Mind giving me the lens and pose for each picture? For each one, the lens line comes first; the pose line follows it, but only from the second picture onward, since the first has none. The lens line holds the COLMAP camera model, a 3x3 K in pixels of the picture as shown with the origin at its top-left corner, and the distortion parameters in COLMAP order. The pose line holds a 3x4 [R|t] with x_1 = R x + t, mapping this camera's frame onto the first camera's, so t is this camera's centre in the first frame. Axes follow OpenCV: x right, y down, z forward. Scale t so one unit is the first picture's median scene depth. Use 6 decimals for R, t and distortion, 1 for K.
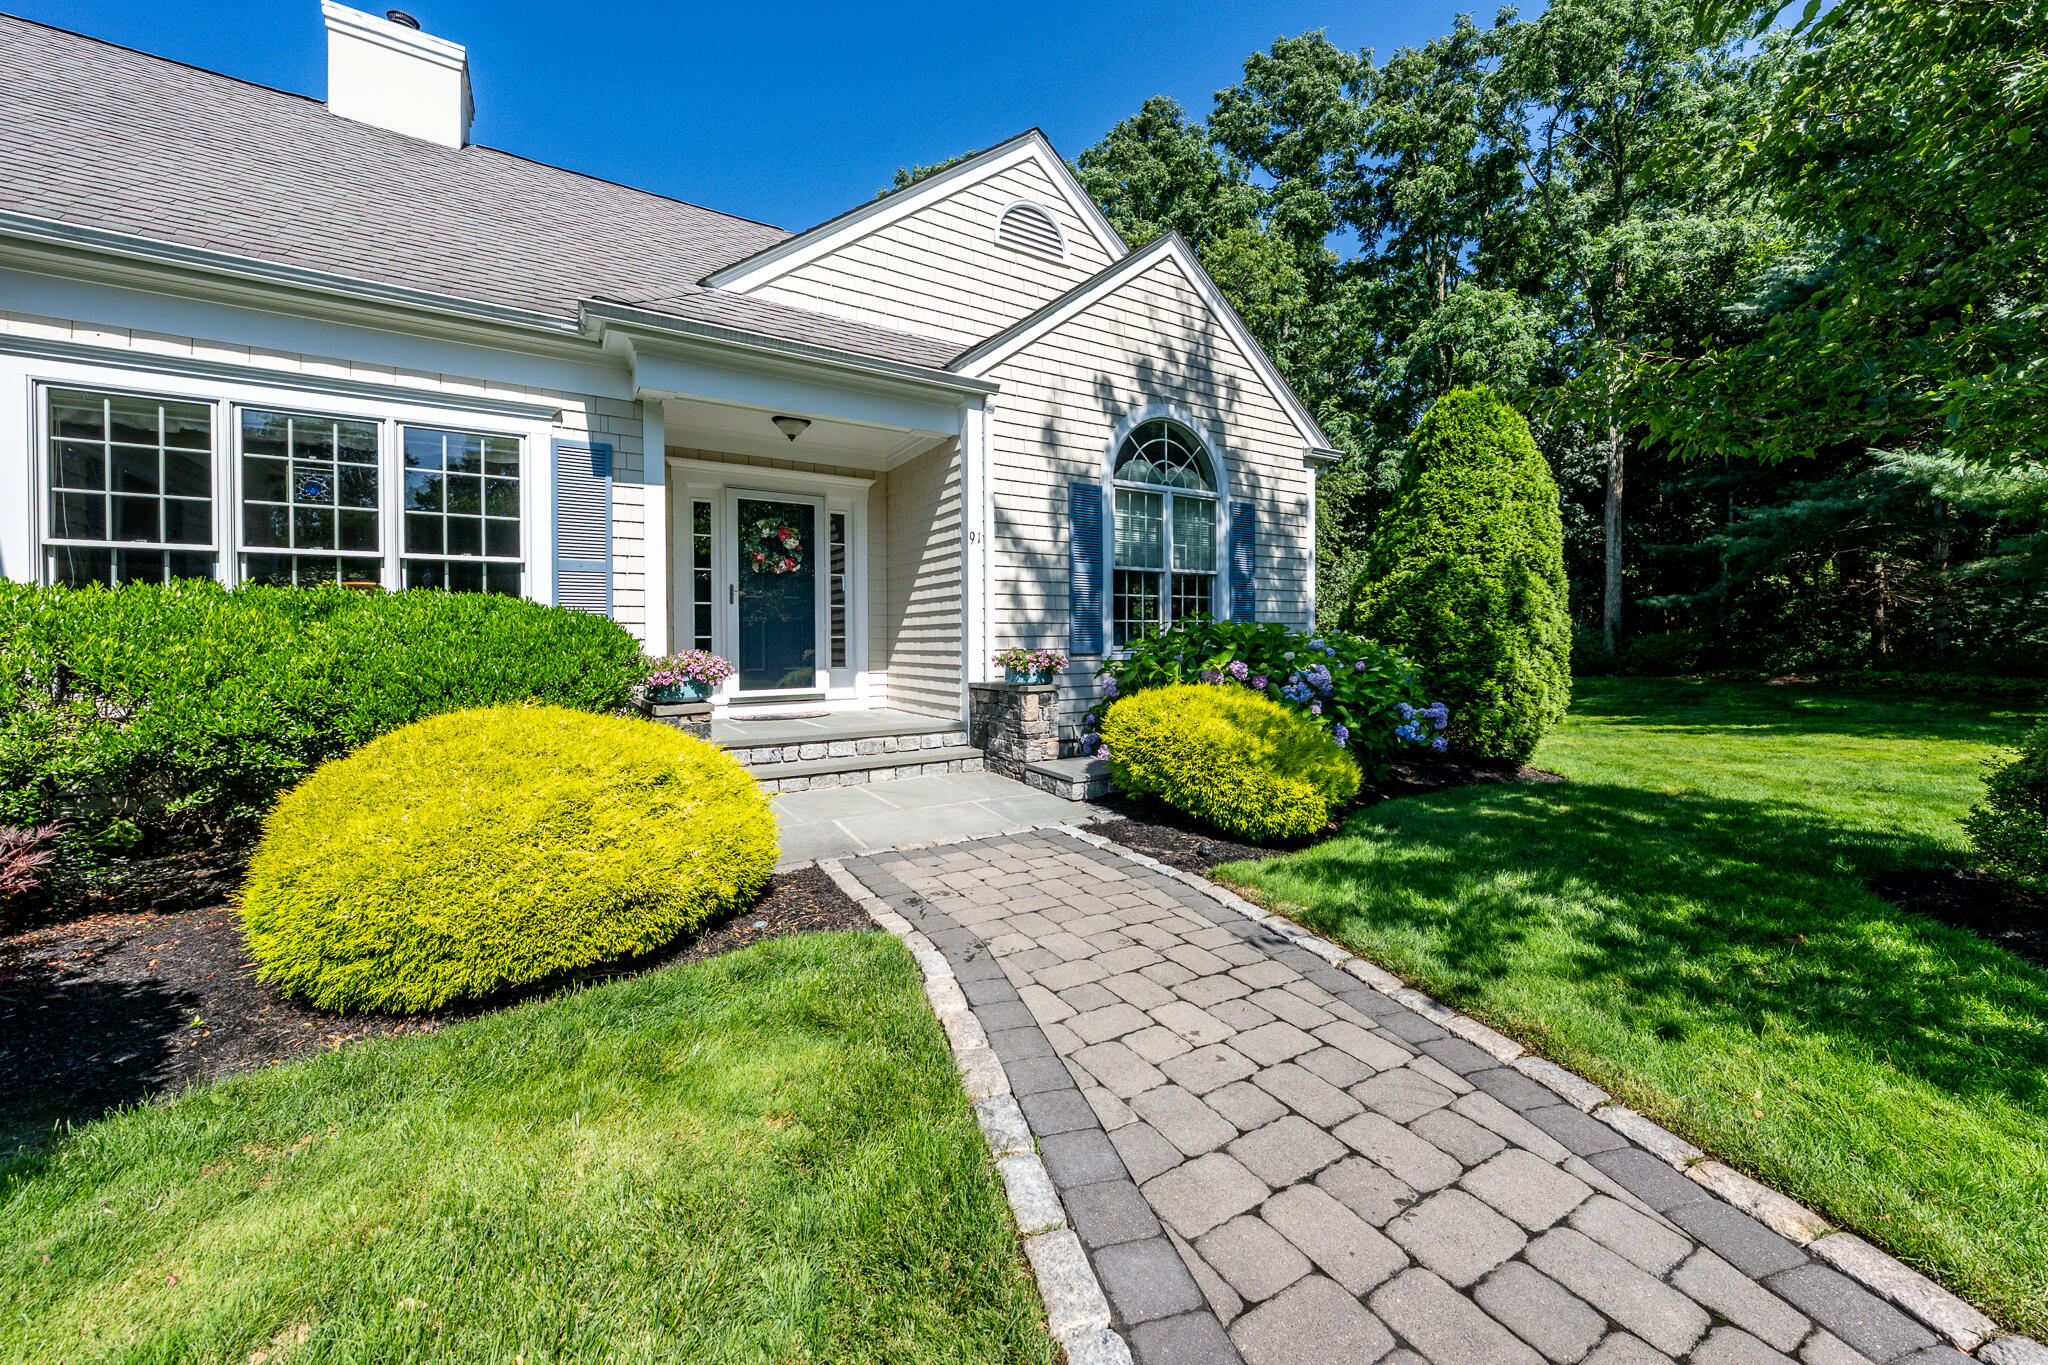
lens RADIAL K [[743.6, 0, 1025.0], [0, 743.6, 675.2], [0, 0, 1]] dist [-0.001473, -0.000193]
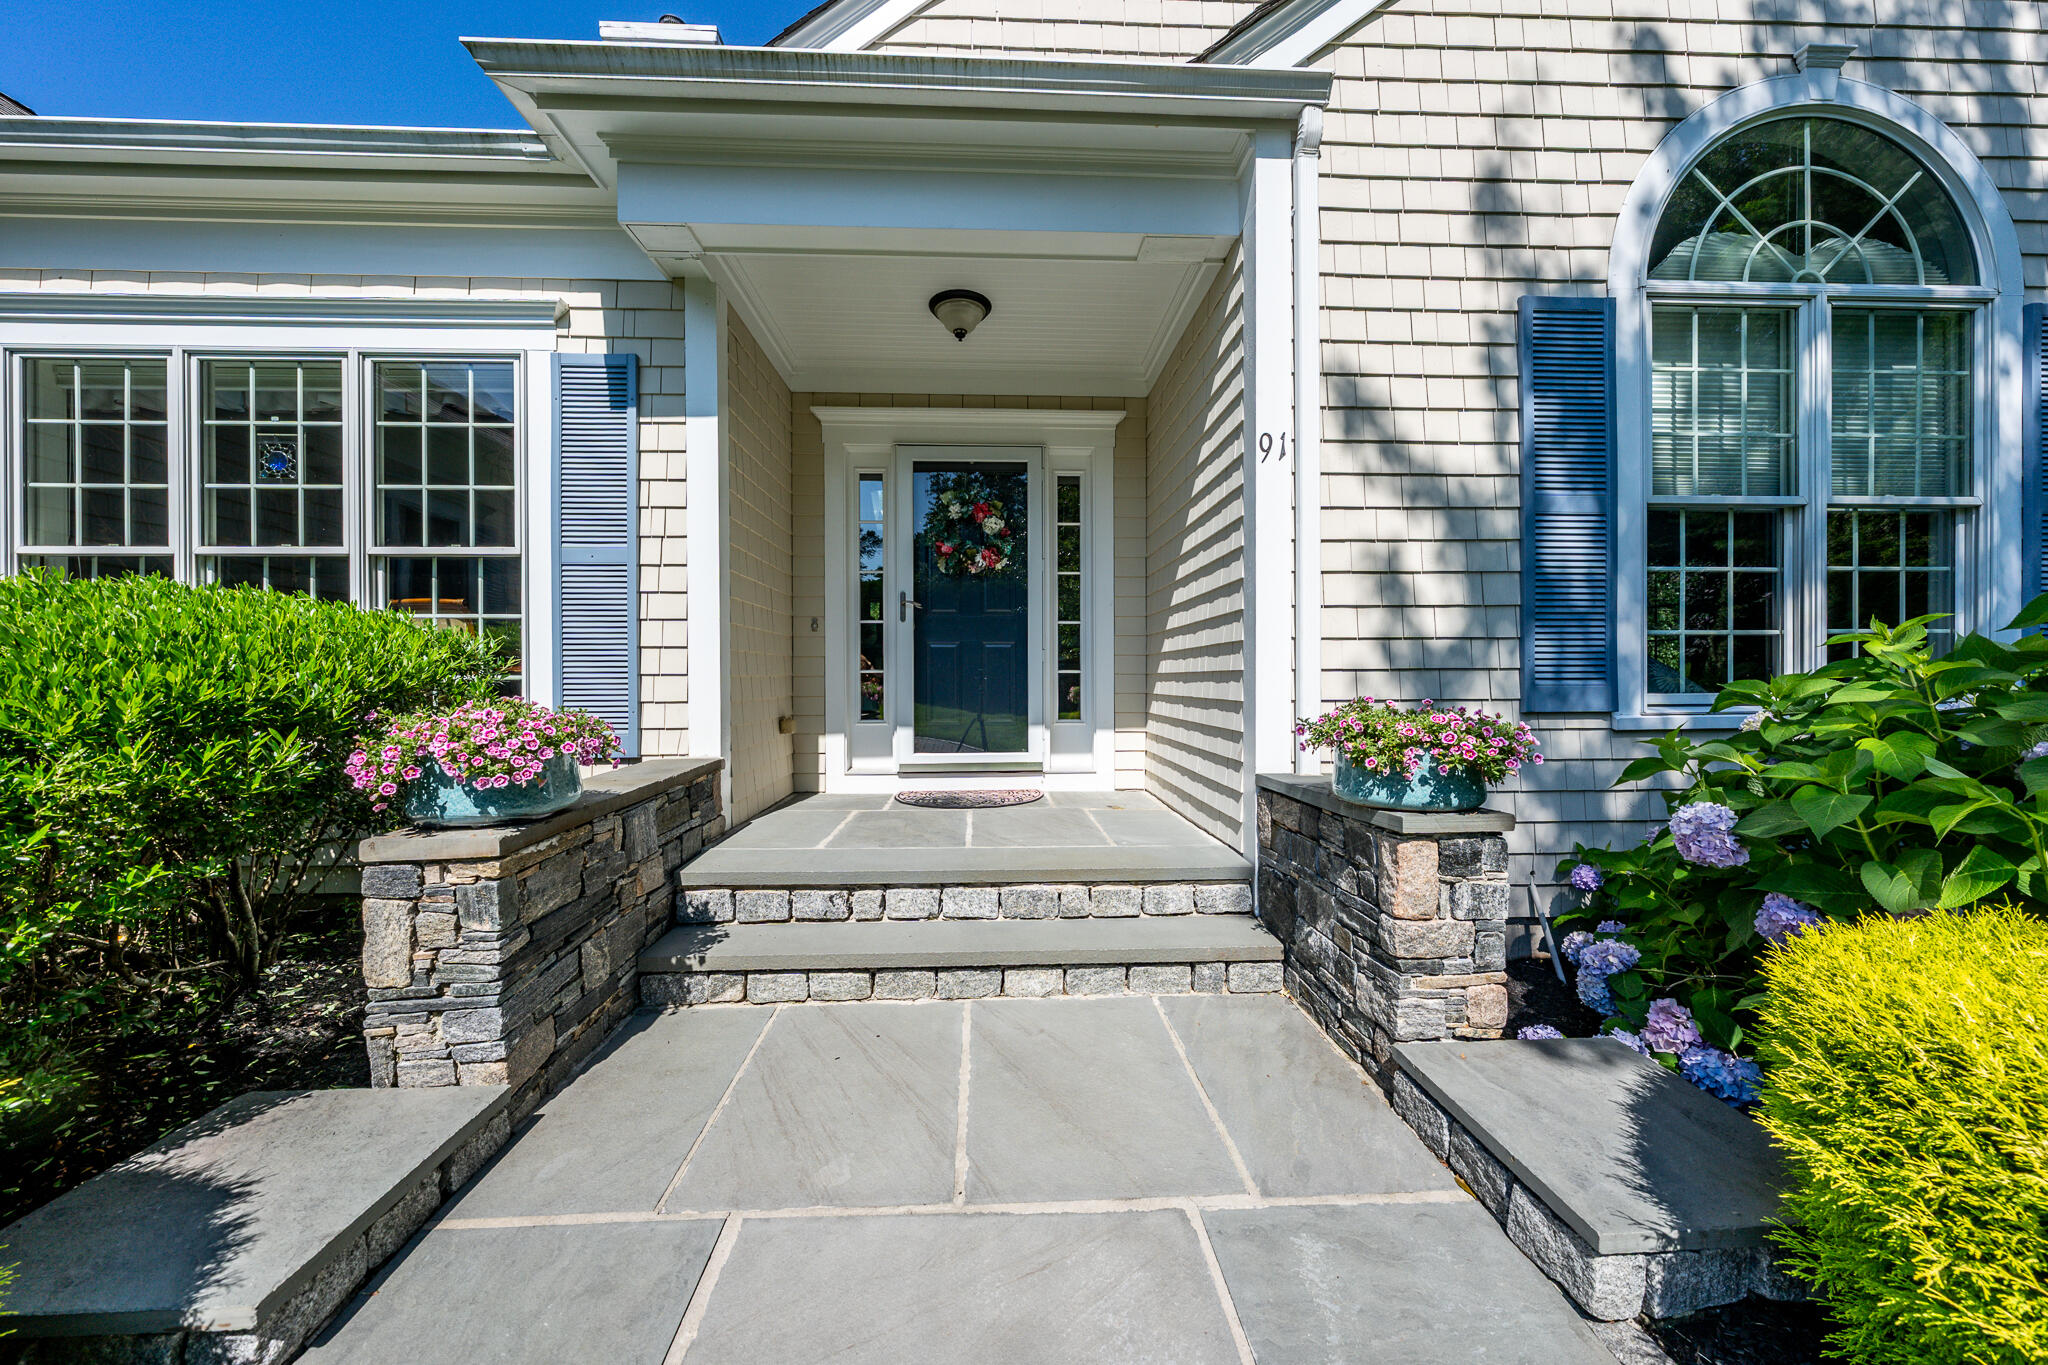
lens RADIAL K [[743.6, 0, 1025.0], [0, 743.6, 675.2], [0, 0, 1]] dist [-0.001473, -0.000193]
pose [[0.885143, 0.002144, -0.465315, 0.008345], [-0.025336, 0.998728, -0.043593, -0.027304], [0.464629, 0.050375, 0.884071, 0.572043]]
